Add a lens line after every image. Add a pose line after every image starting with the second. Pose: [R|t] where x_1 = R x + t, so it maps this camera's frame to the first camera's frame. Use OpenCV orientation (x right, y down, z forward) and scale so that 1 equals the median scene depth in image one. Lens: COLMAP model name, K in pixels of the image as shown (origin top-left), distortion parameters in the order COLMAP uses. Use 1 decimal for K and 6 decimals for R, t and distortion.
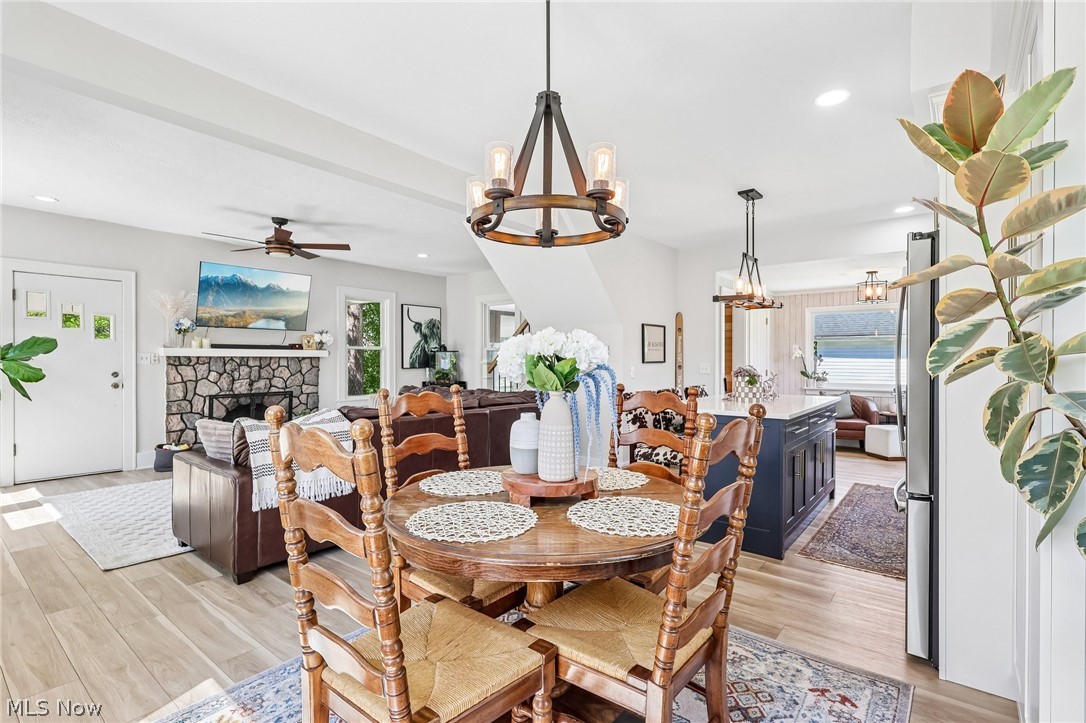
lens RADIAL K [[516.8, 0, 545.1], [0, 516.8, 365.6], [0, 0, 1]] dist [-0.001070, 0.001288]
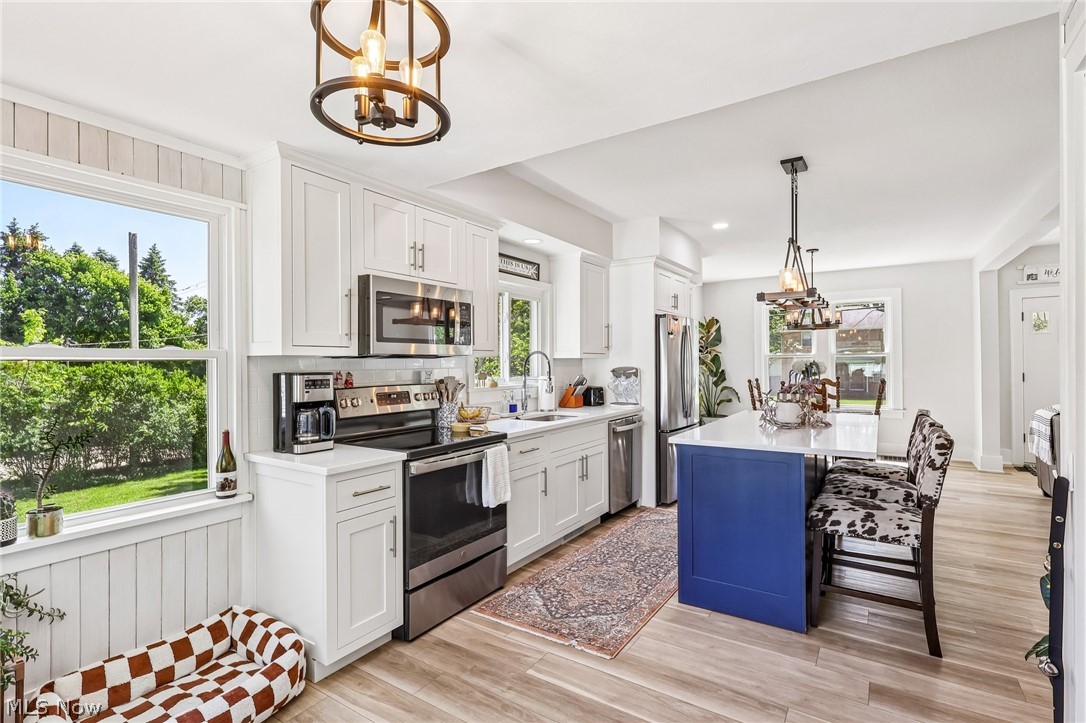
lens RADIAL K [[512.7, 0, 545.2], [0, 512.7, 360.3], [0, 0, 1]] dist [-0.000260, 0.000400]
pose [[-0.996174, 0.005169, -0.087243, 0.584612], [0.004830, 0.999980, 0.004093, -0.025769], [0.087263, 0.003656, -0.996179, 1.206271]]
